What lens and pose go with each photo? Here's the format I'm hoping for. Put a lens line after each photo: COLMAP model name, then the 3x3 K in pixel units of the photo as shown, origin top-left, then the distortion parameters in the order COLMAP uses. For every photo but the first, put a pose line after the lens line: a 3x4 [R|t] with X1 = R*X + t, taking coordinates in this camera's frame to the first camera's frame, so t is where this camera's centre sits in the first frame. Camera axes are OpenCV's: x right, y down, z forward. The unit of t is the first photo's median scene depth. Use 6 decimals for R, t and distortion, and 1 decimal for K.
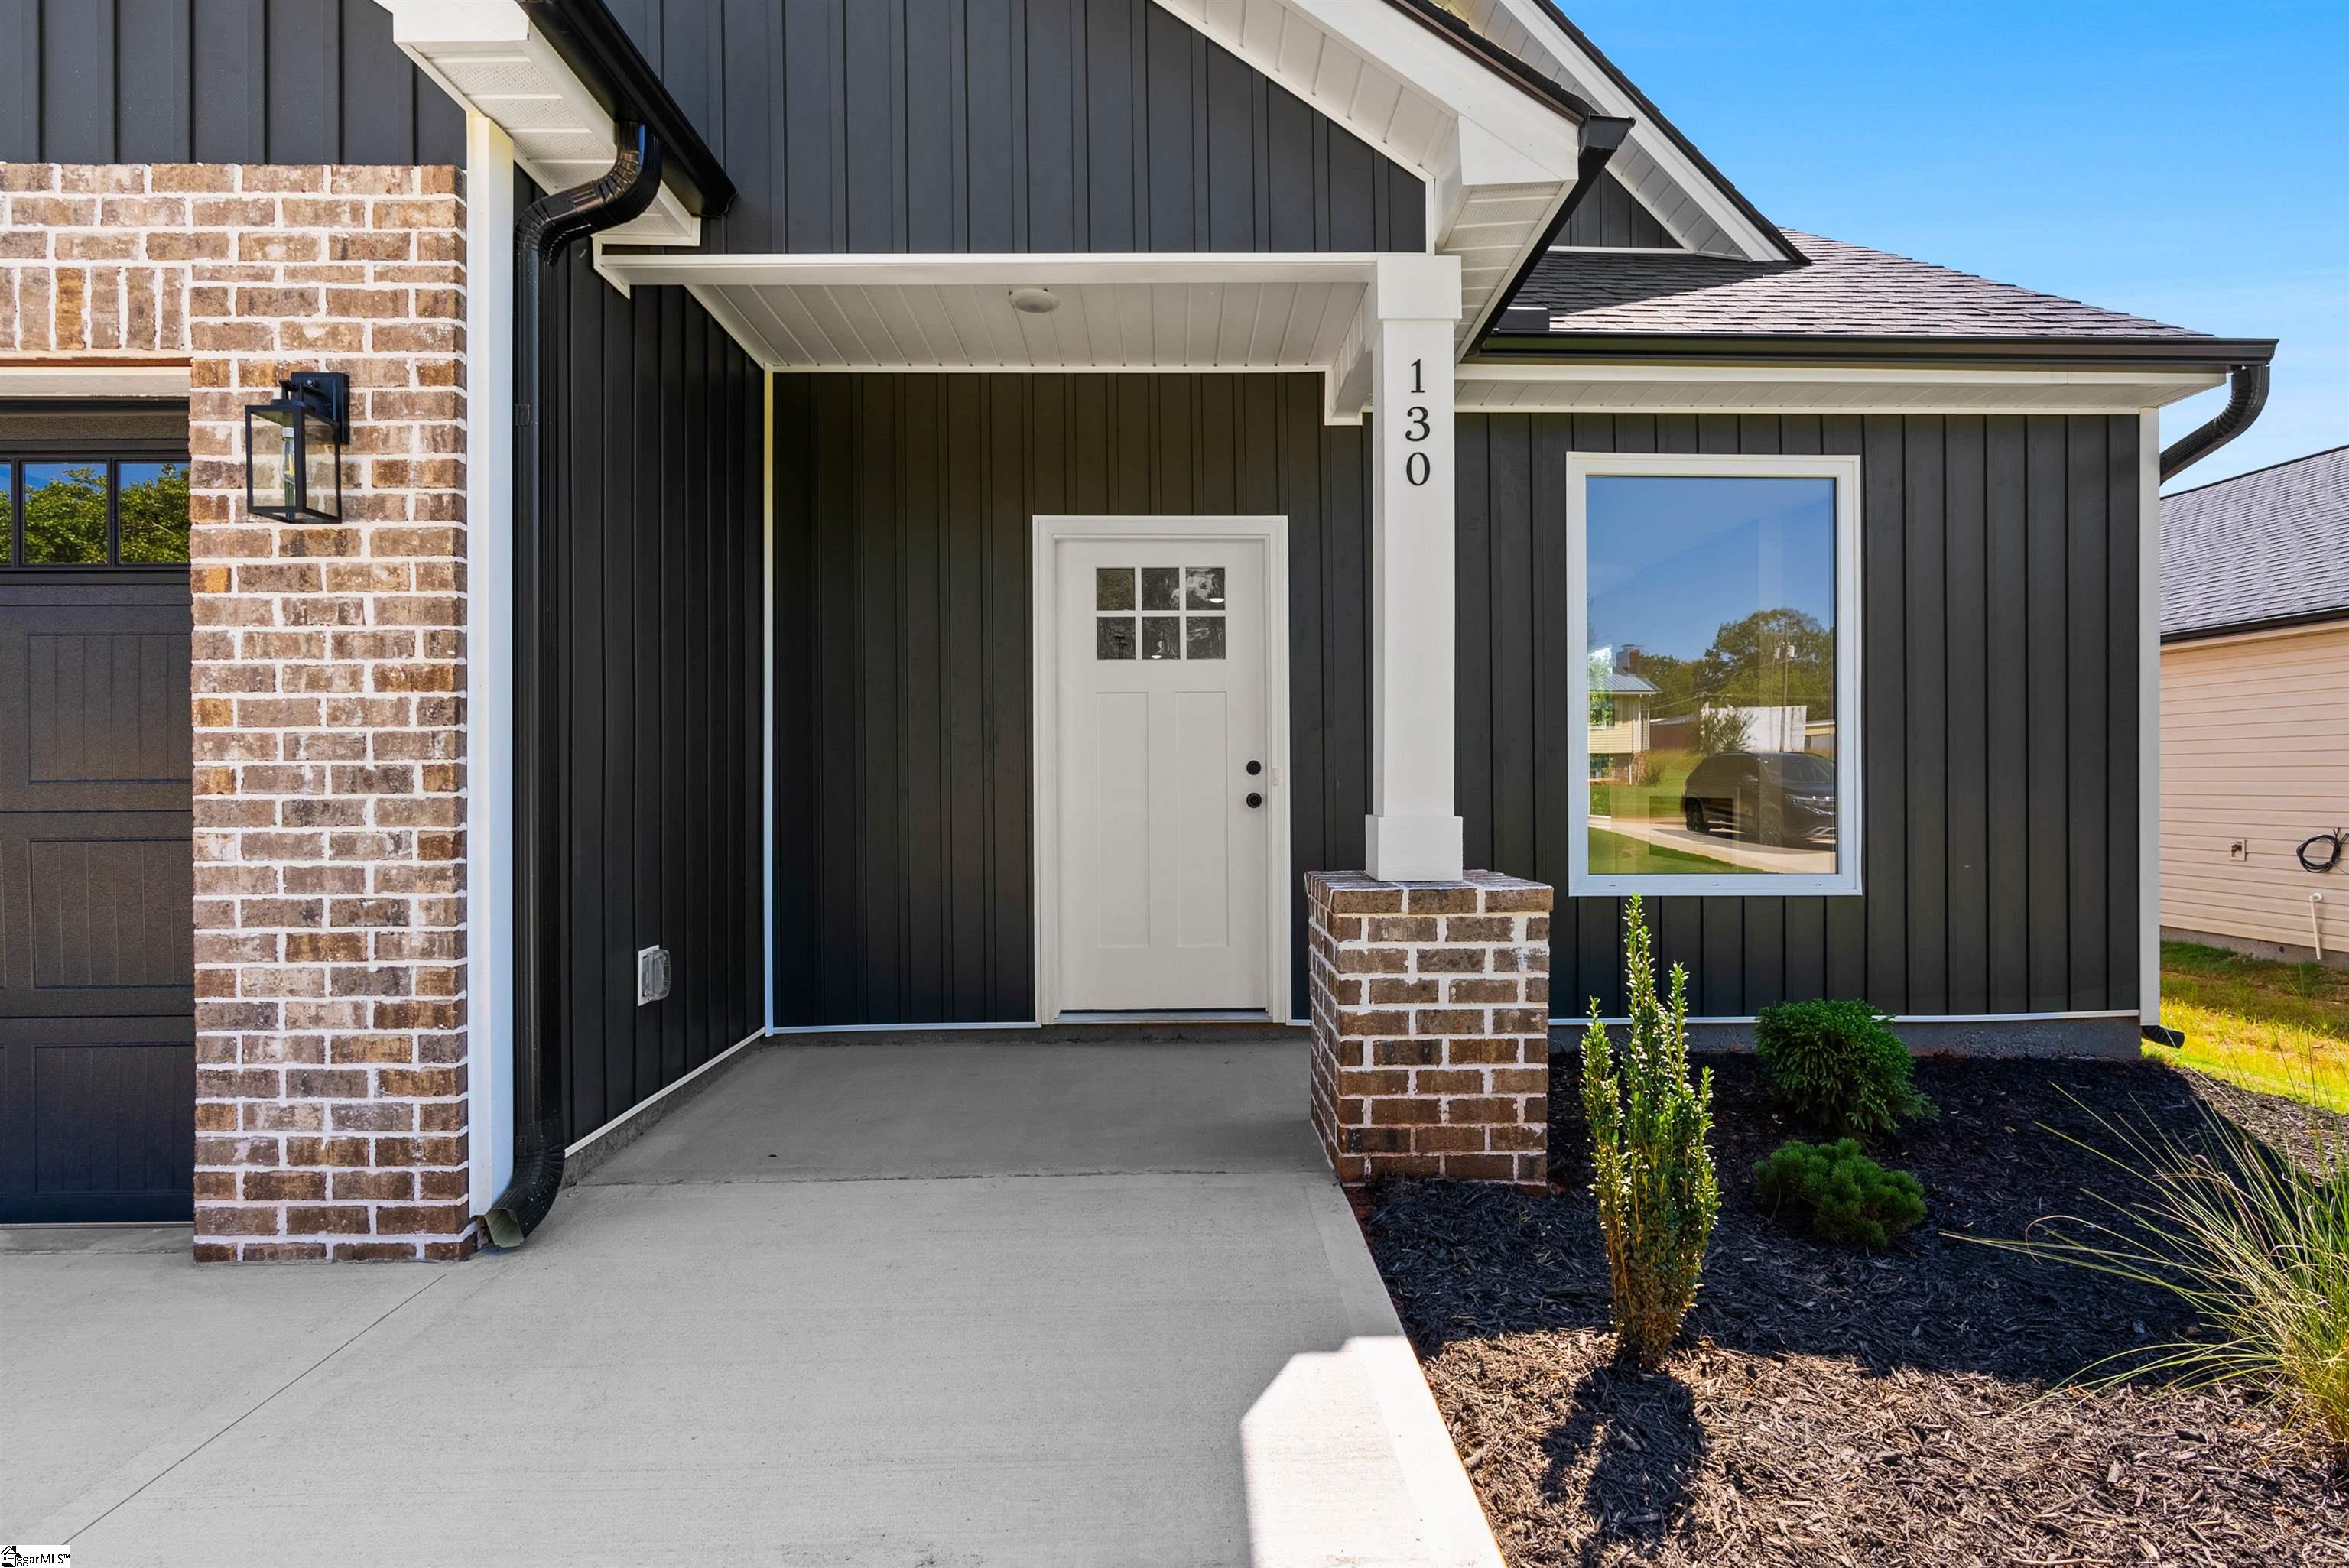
lens RADIAL K [[1035.6, 0, 1174.5], [0, 1035.6, 784.0], [0, 0, 1]] dist [-0.002127, -0.000061]
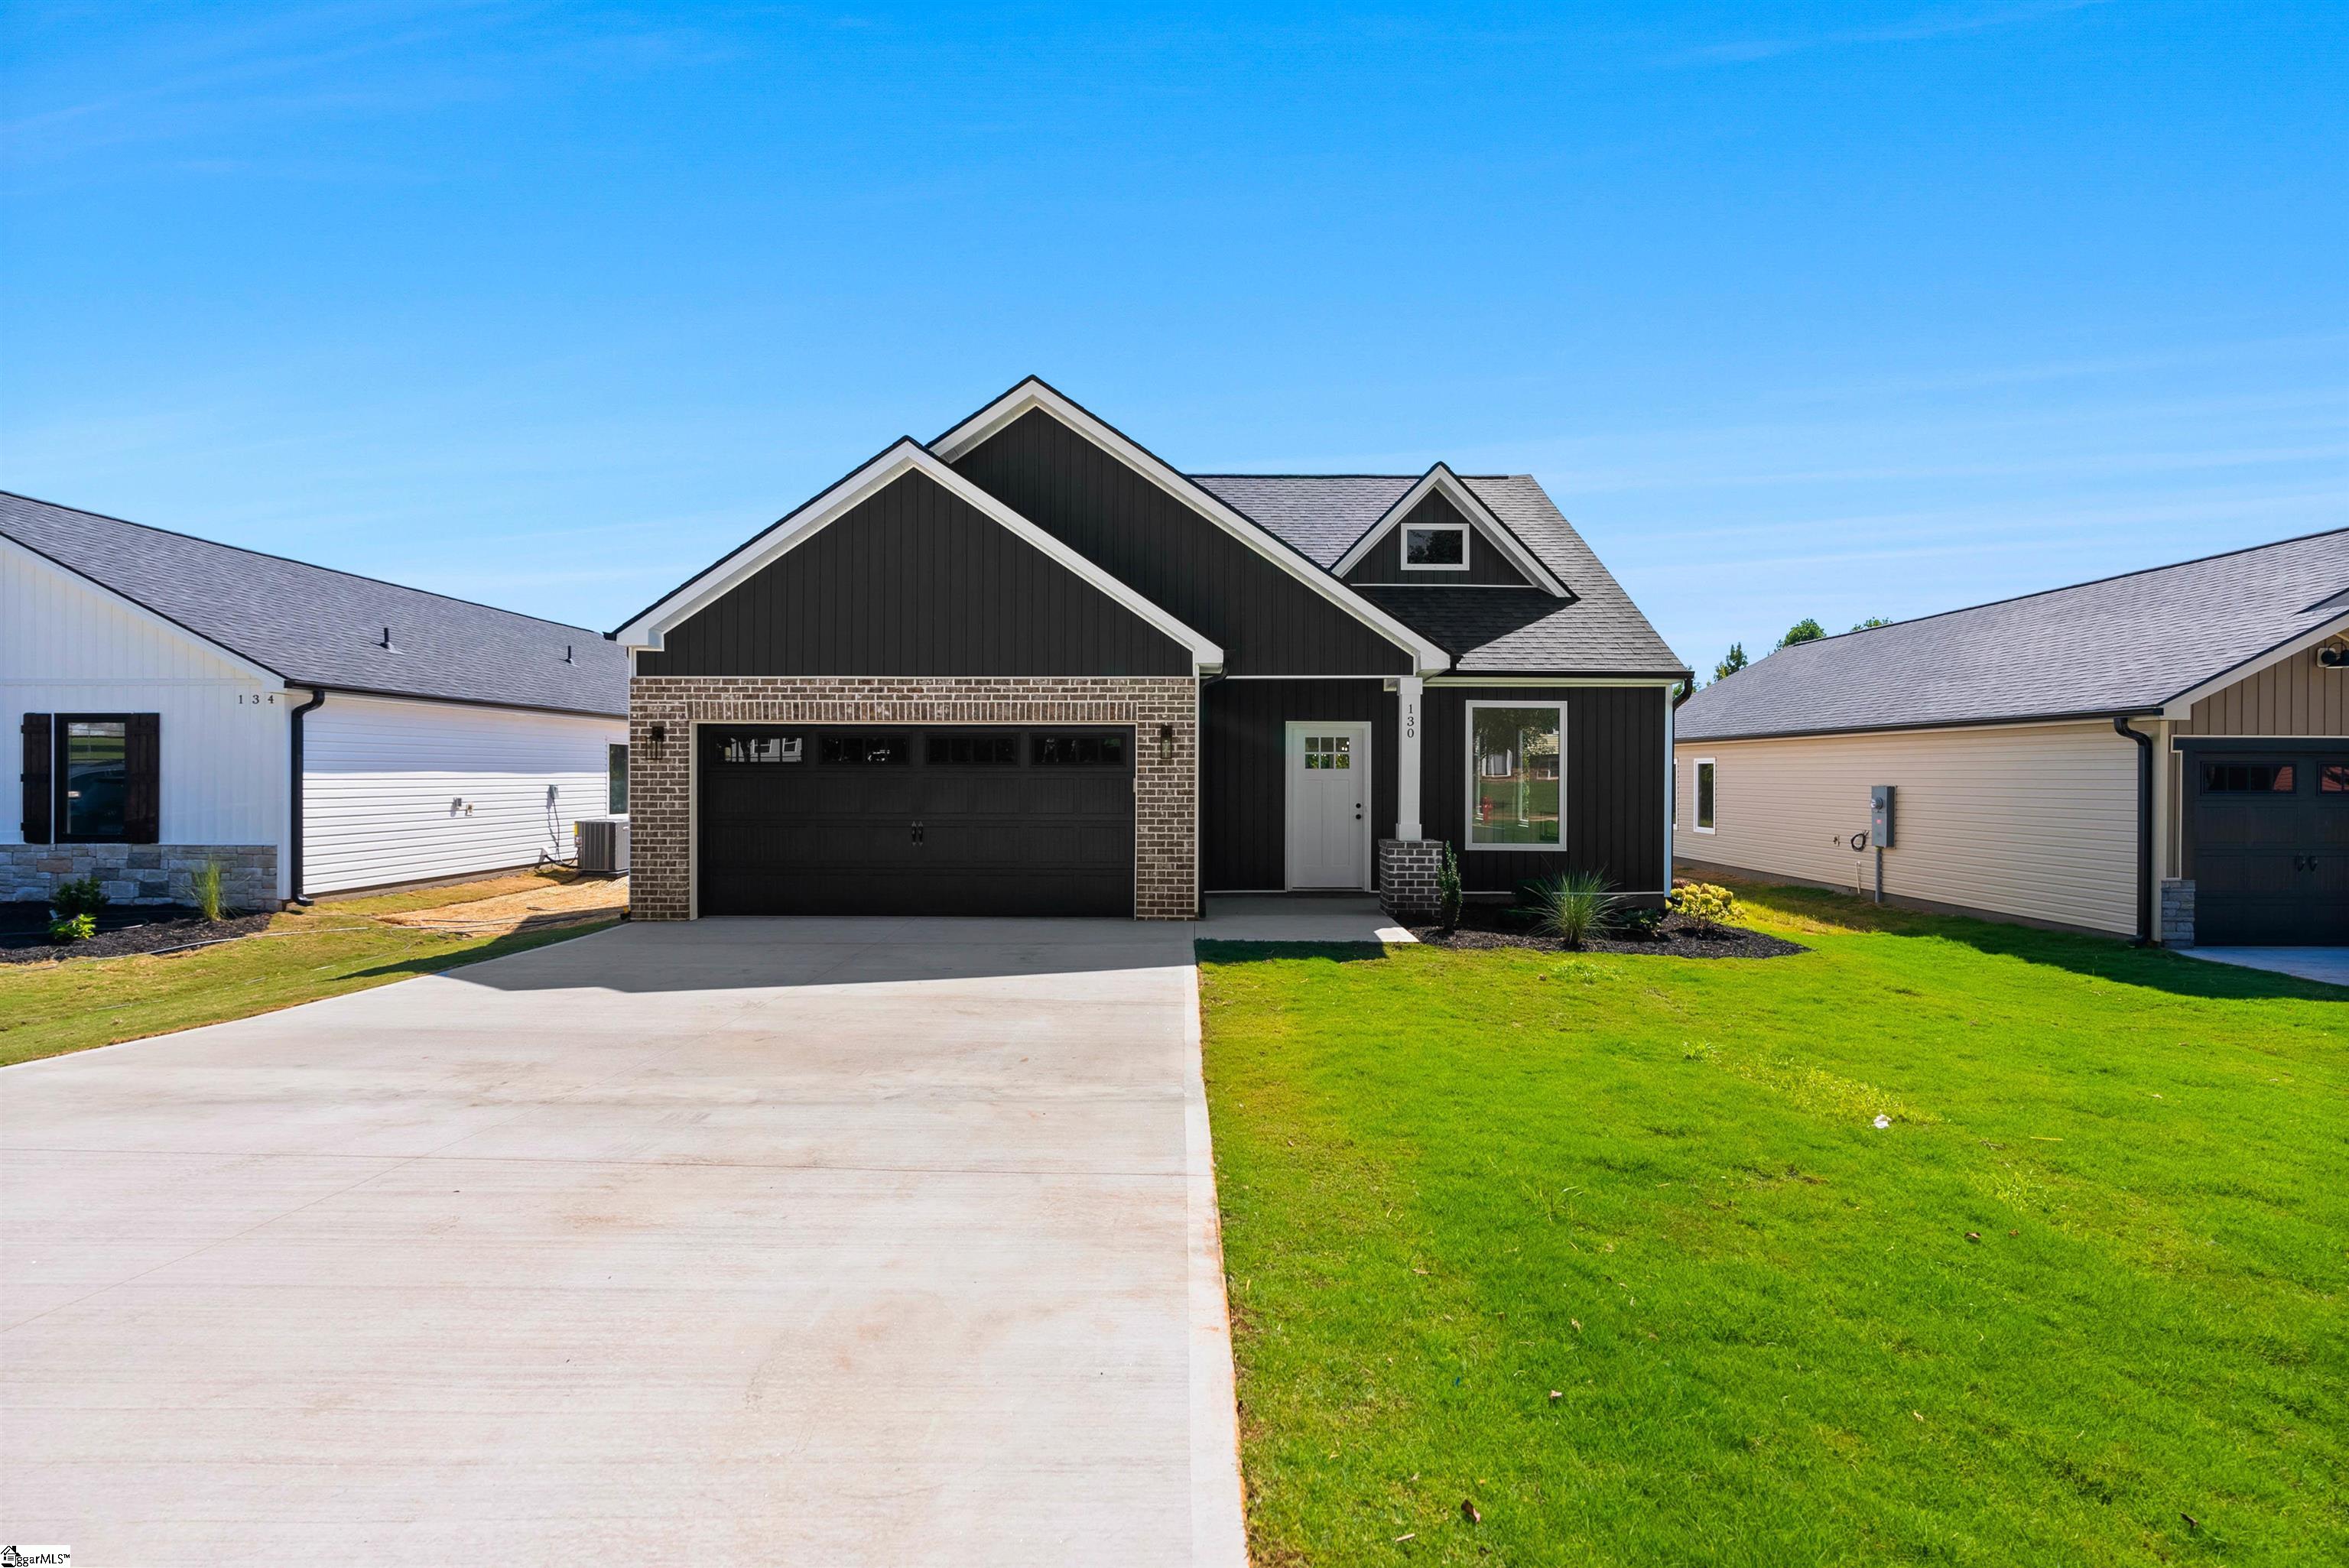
lens RADIAL K [[1065.8, 0, 1179.6], [0, 1065.8, 772.7], [0, 0, 1]] dist [-0.001621, 0.000537]
pose [[0.999712, 0.008894, -0.022290, -0.526271], [-0.008907, 0.999960, -0.000497, -0.149045], [0.022284, 0.000695, 0.999751, -2.939783]]
